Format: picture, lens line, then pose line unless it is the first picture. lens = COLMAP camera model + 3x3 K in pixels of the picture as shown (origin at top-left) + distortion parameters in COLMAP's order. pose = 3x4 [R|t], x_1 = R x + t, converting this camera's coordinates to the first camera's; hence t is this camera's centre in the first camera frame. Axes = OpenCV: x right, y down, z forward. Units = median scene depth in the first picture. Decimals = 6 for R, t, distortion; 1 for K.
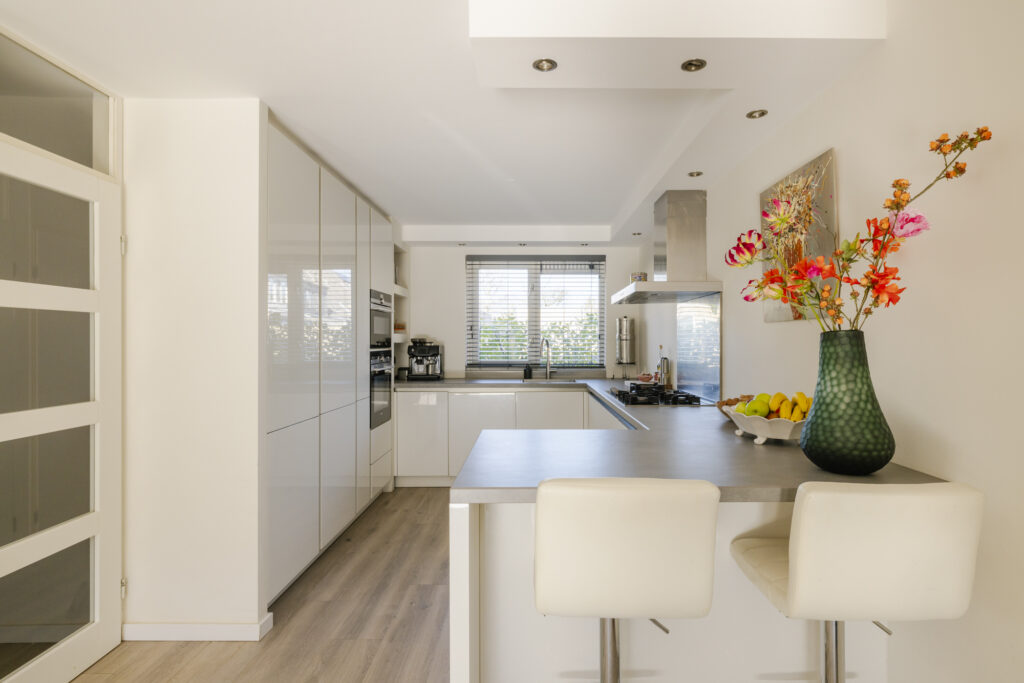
lens RADIAL K [[551.0, 0, 527.9], [0, 551.0, 345.3], [0, 0, 1]] dist [-0.003436, 0.001111]
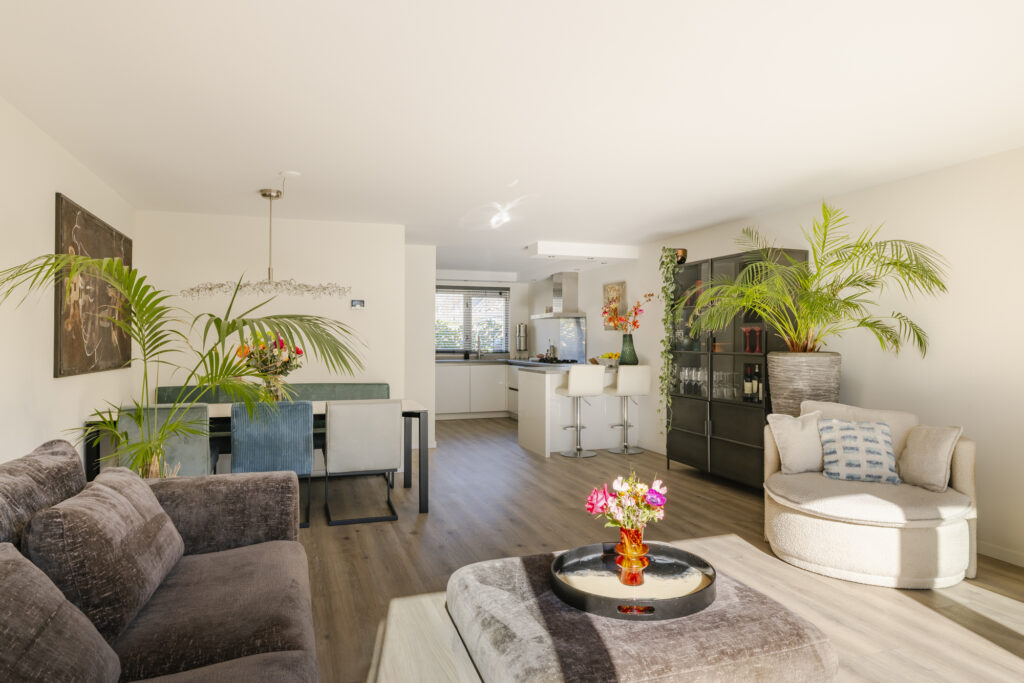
lens RADIAL K [[674.1, 0, 517.1], [0, 674.1, 340.0], [0, 0, 1]] dist [0.001602, 0.000162]
pose [[0.941931, 0.000749, 0.335805, -0.615449], [0.001069, 0.999986, -0.005227, 0.013491], [-0.335805, 0.005283, 0.941917, -1.124441]]
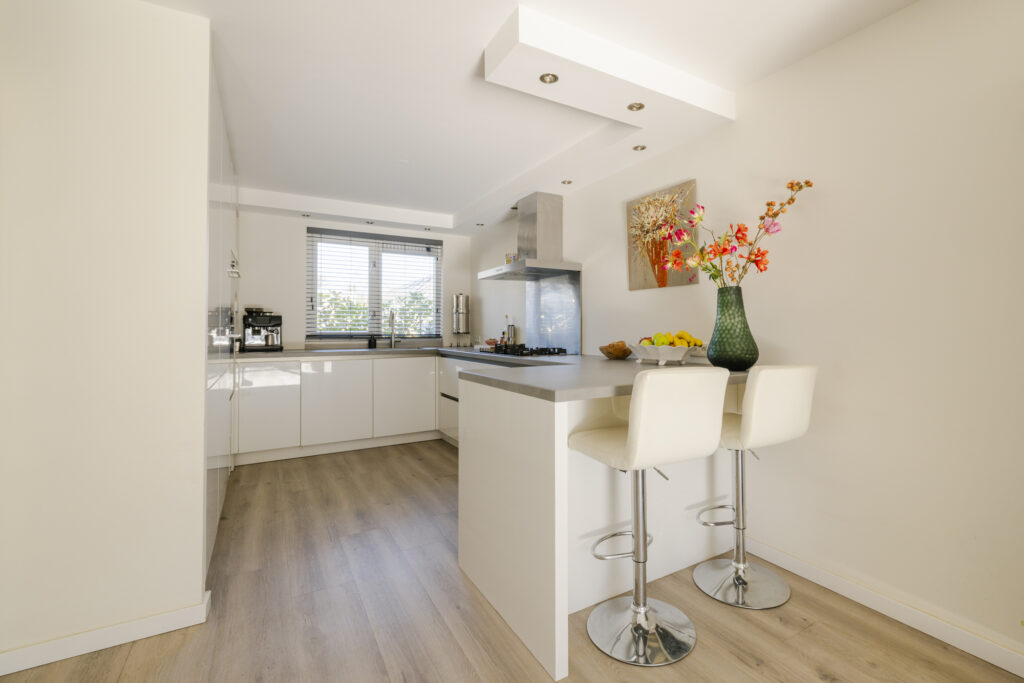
lens RADIAL K [[480.4, 0, 565.5], [0, 480.4, 326.4], [0, 0, 1]] dist [-0.002530, -0.000349]
pose [[0.839861, 0.002777, 0.542794, -0.213693], [0.005471, 0.999893, -0.013581, 0.036552], [-0.542774, 0.014376, 0.839756, 0.012921]]
